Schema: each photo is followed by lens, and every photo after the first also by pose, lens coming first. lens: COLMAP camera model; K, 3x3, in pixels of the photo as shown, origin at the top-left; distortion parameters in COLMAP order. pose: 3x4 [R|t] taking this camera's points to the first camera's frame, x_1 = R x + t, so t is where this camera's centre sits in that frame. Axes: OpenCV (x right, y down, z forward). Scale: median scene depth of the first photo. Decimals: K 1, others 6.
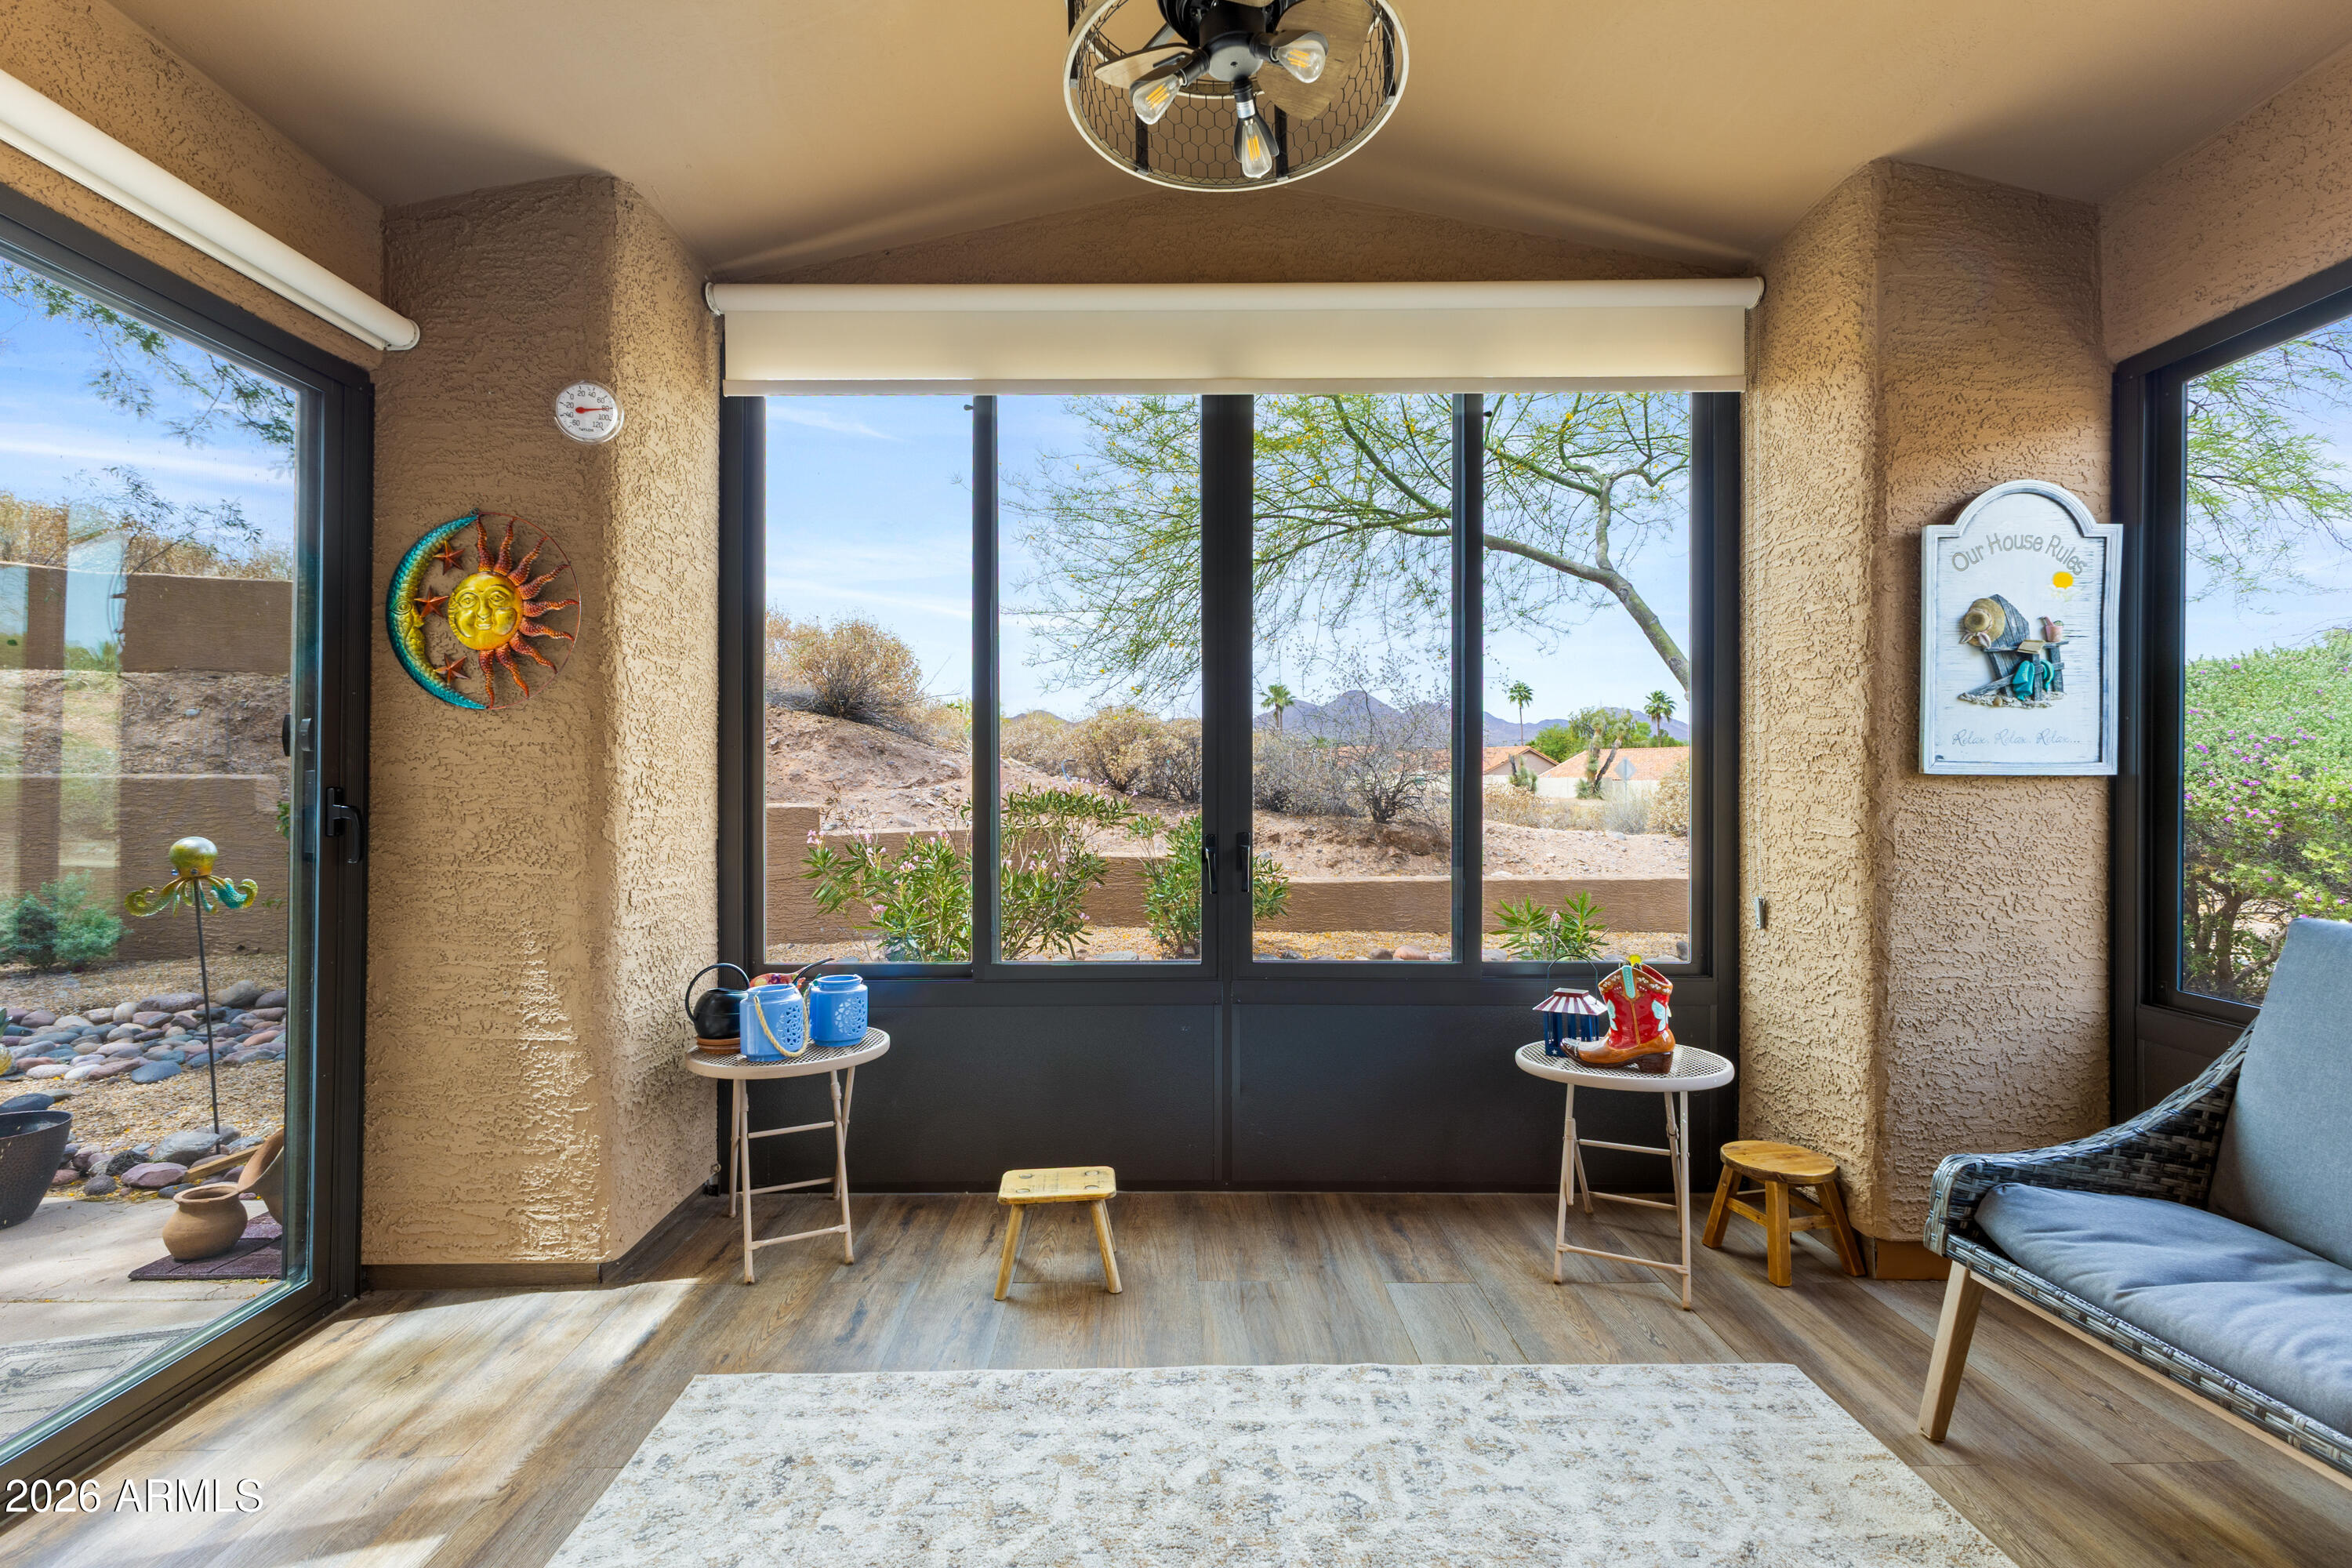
lens RADIAL K [[1008.7, 0, 1163.5], [0, 1008.7, 785.7], [0, 0, 1]] dist [0.009987, -0.000785]
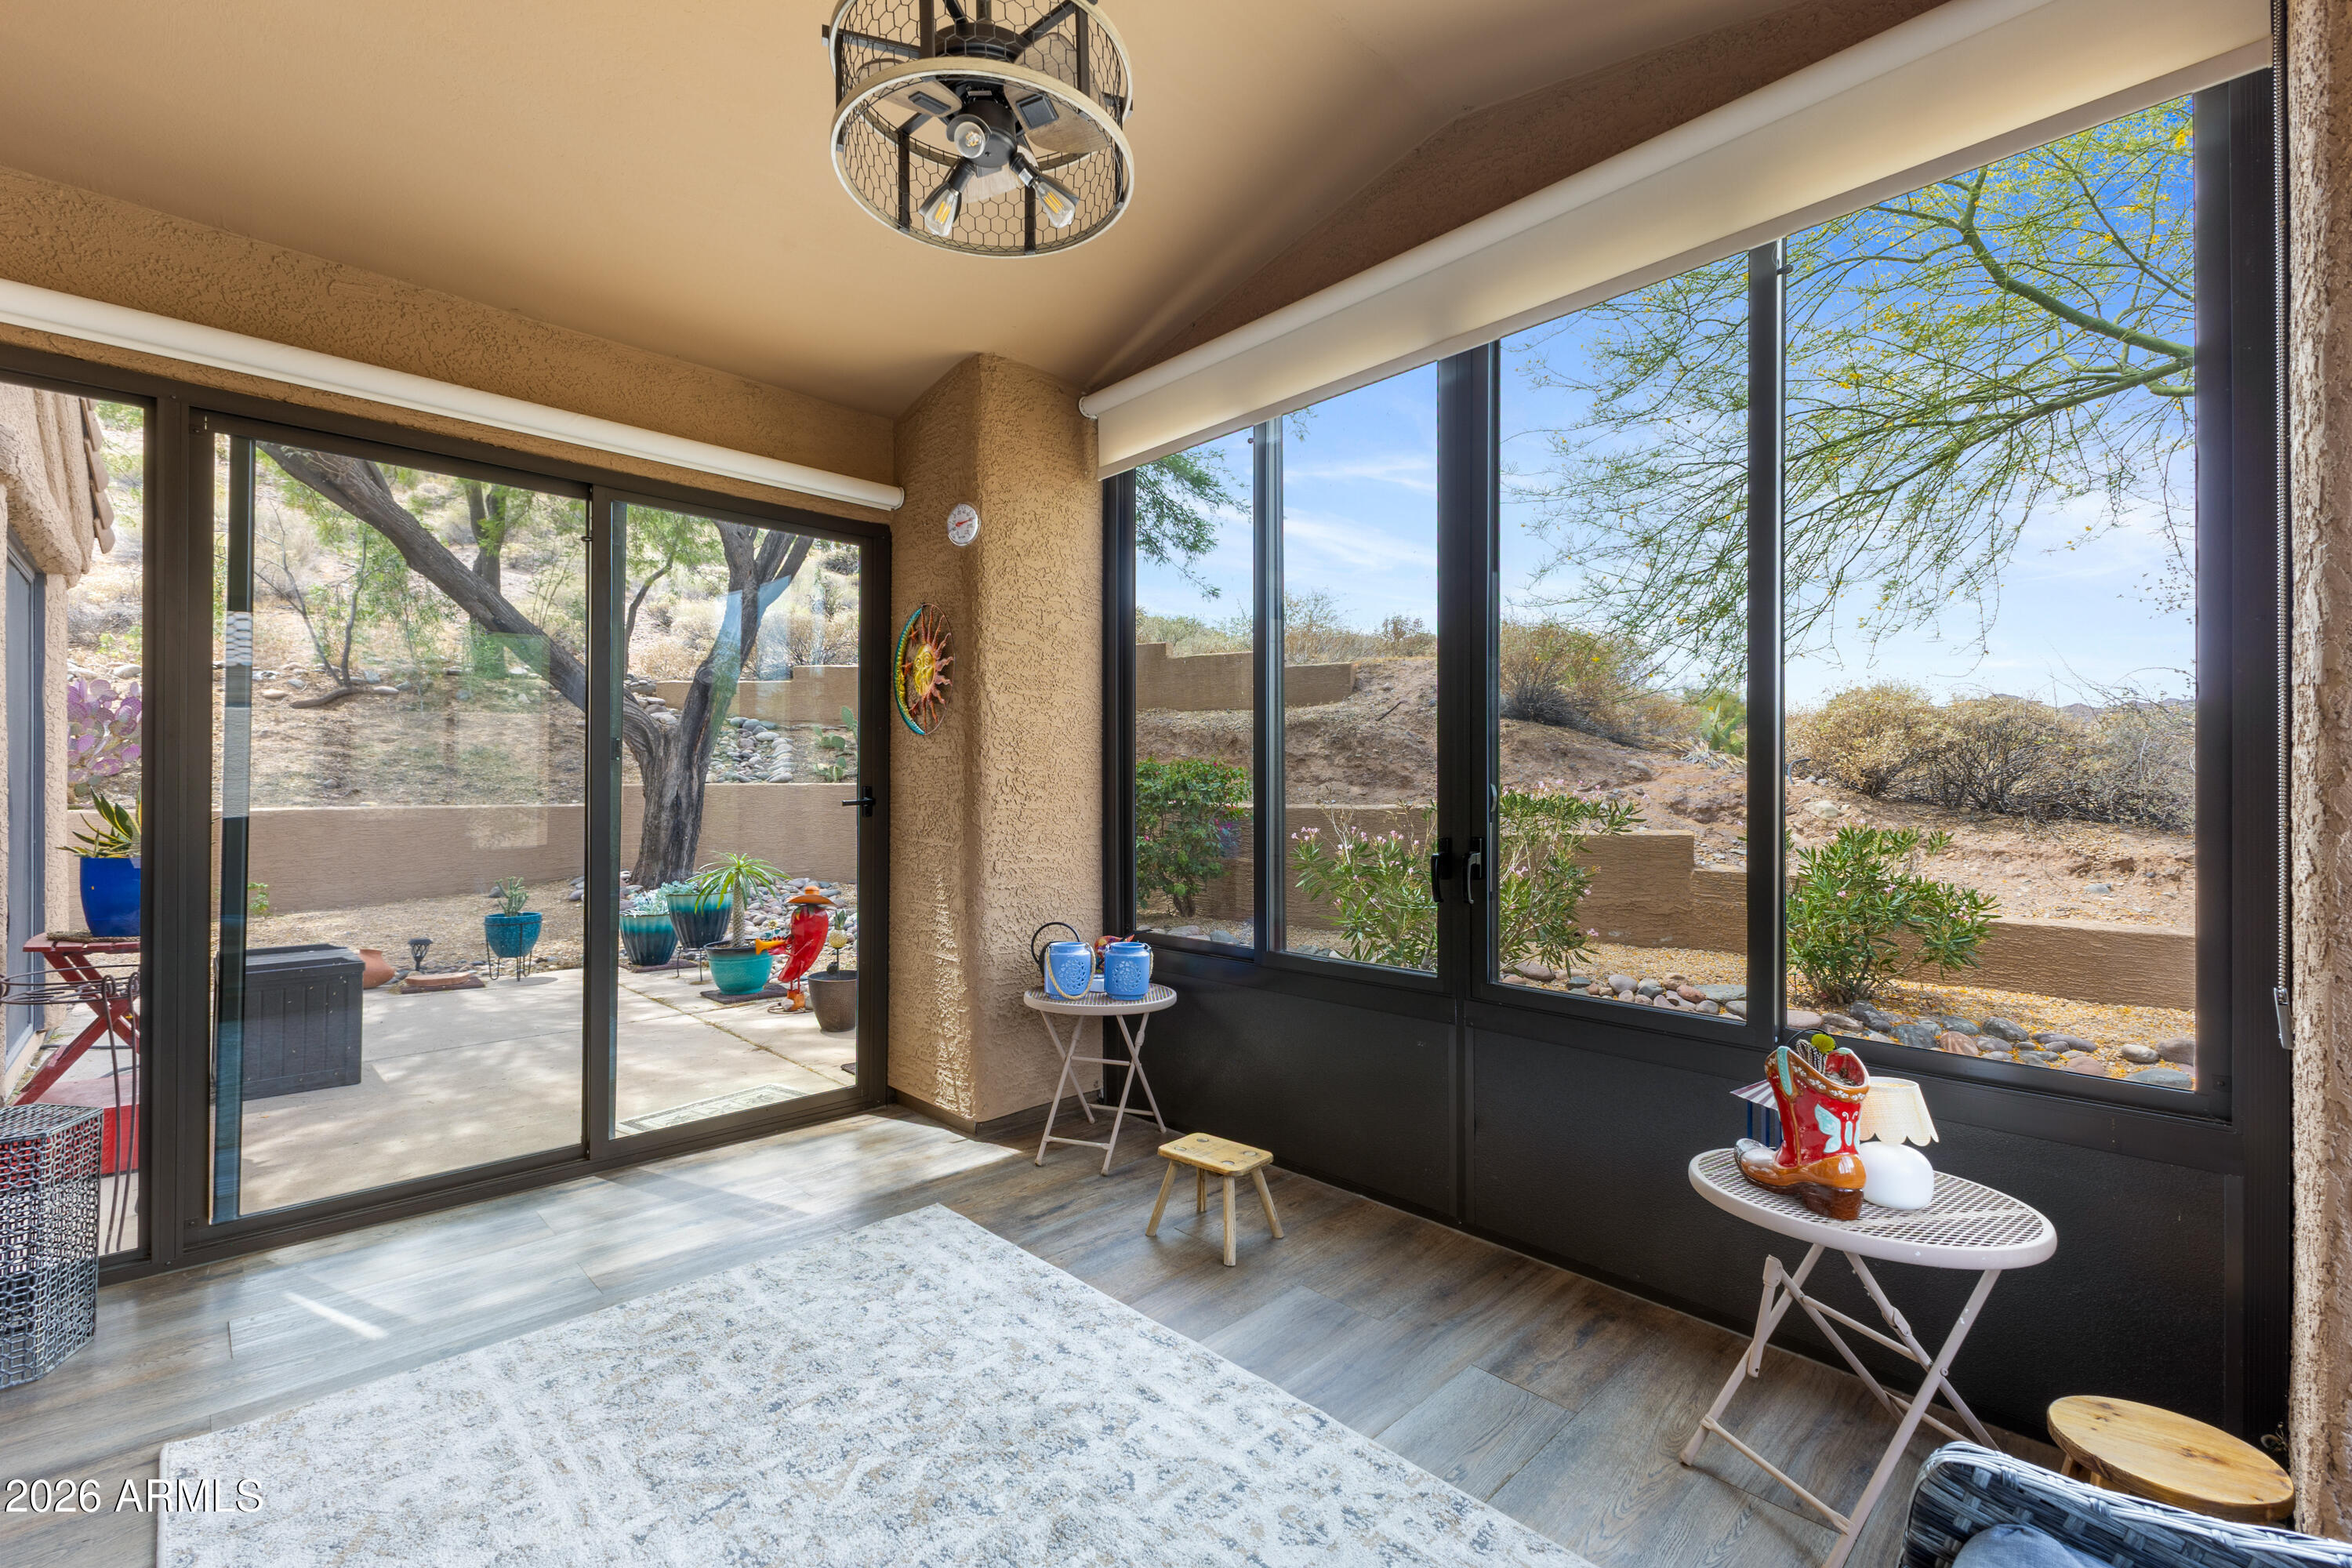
lens RADIAL K [[1008.7, 0, 1177.5], [0, 1008.7, 788.9], [0, 0, 1]] dist [0.009987, -0.000785]
pose [[0.692837, 0.001473, -0.721092, 0.659813], [-0.002073, 0.999998, 0.000051, 0.004267], [0.721091, 0.001460, 0.692839, 0.225613]]
